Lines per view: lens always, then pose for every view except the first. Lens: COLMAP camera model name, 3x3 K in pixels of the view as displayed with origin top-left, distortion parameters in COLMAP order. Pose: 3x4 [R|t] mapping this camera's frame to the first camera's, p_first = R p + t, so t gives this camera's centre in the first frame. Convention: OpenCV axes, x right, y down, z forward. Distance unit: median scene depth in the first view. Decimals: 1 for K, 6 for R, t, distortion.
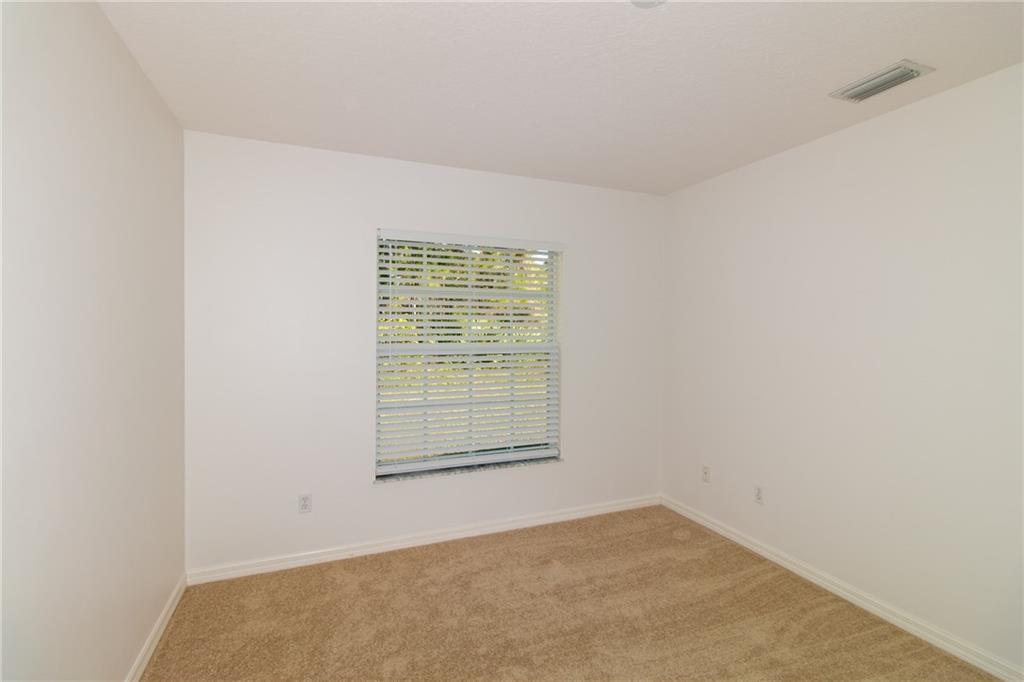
lens RADIAL K [[485.1, 0, 512.0], [0, 485.1, 333.9], [0, 0, 1]] dist [0.003792, 0.001523]
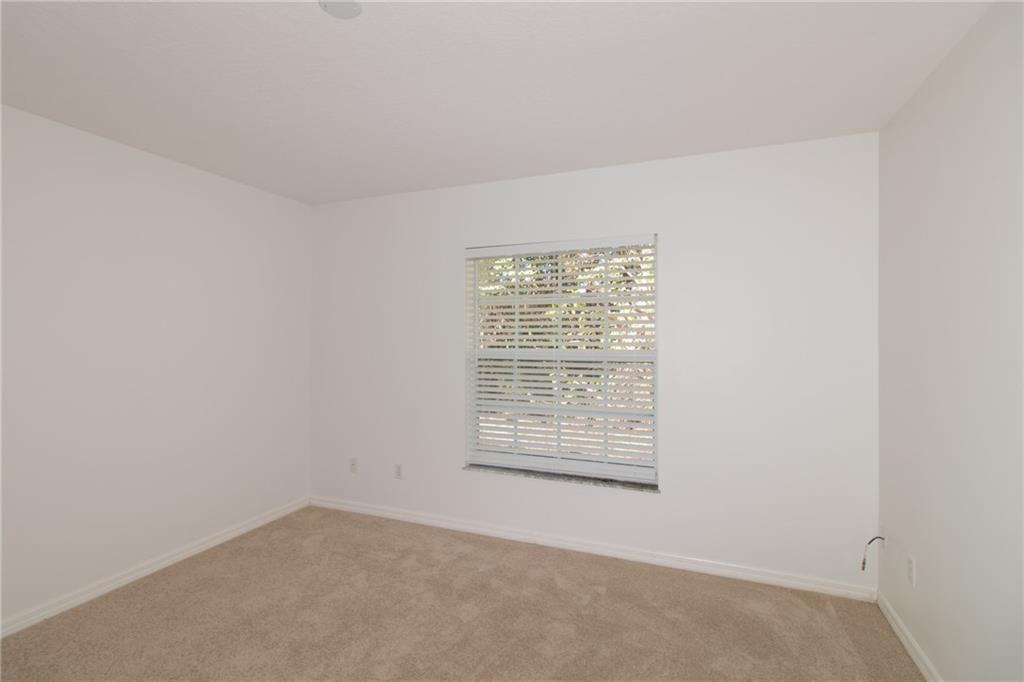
lens RADIAL K [[485.1, 0, 506.0], [0, 485.1, 329.7], [0, 0, 1]] dist [0.003792, 0.001523]
pose [[0.710903, -0.006473, -0.703261, 0.557982], [-0.008314, 0.999810, -0.017607, -0.002242], [0.703241, 0.018364, 0.710714, 0.236507]]
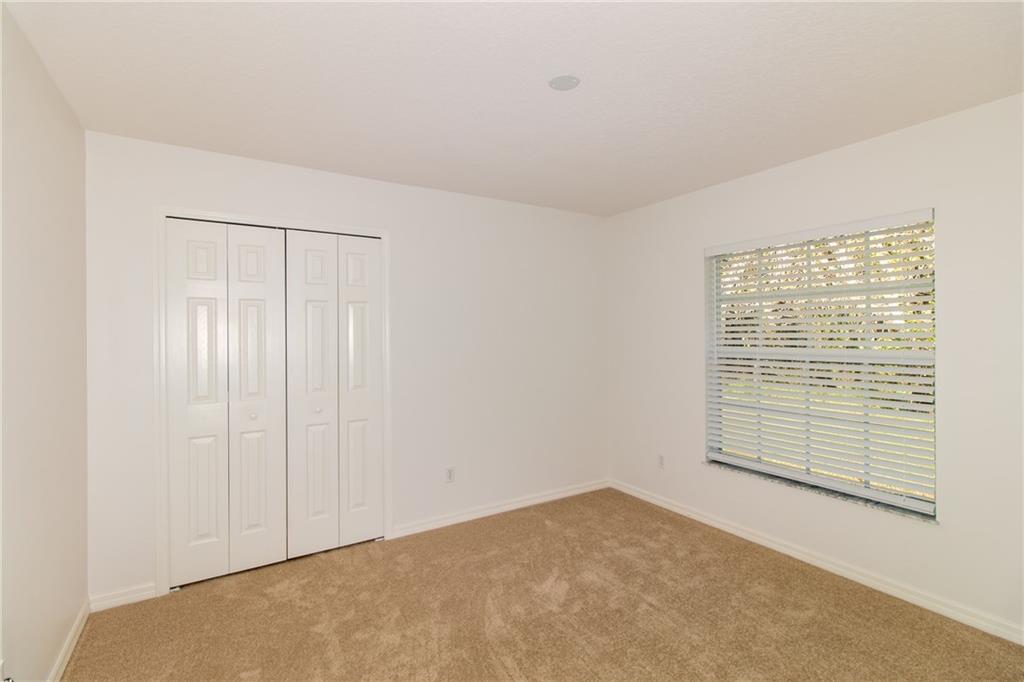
lens RADIAL K [[485.1, 0, 505.7], [0, 485.1, 330.6], [0, 0, 1]] dist [0.003792, 0.001523]
pose [[0.147478, -0.010342, -0.989011, 0.770183], [-0.003339, 0.999934, -0.010954, -0.002676], [0.989060, 0.004918, 0.147434, 0.324966]]
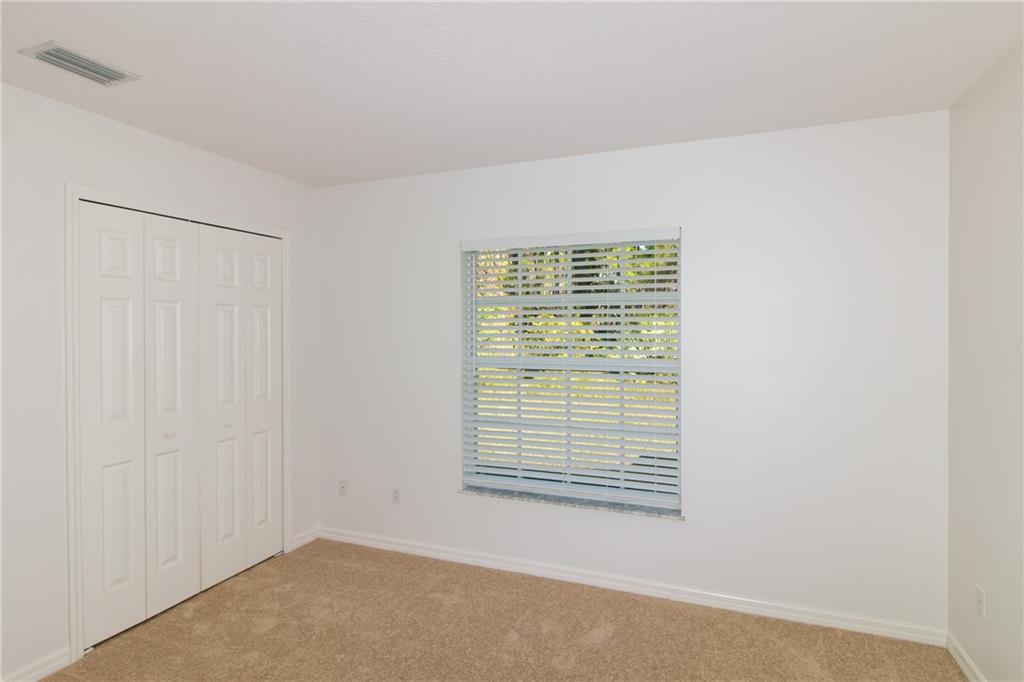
lens RADIAL K [[548.3, 0, 505.6], [0, 548.3, 342.0], [0, 0, 1]] dist [0.005059, -0.001546]
pose [[0.711527, 0.005168, -0.702640, 0.549411], [-0.012435, 0.999909, -0.005238, -0.002177], [0.702549, 0.012464, 0.711527, 0.233143]]
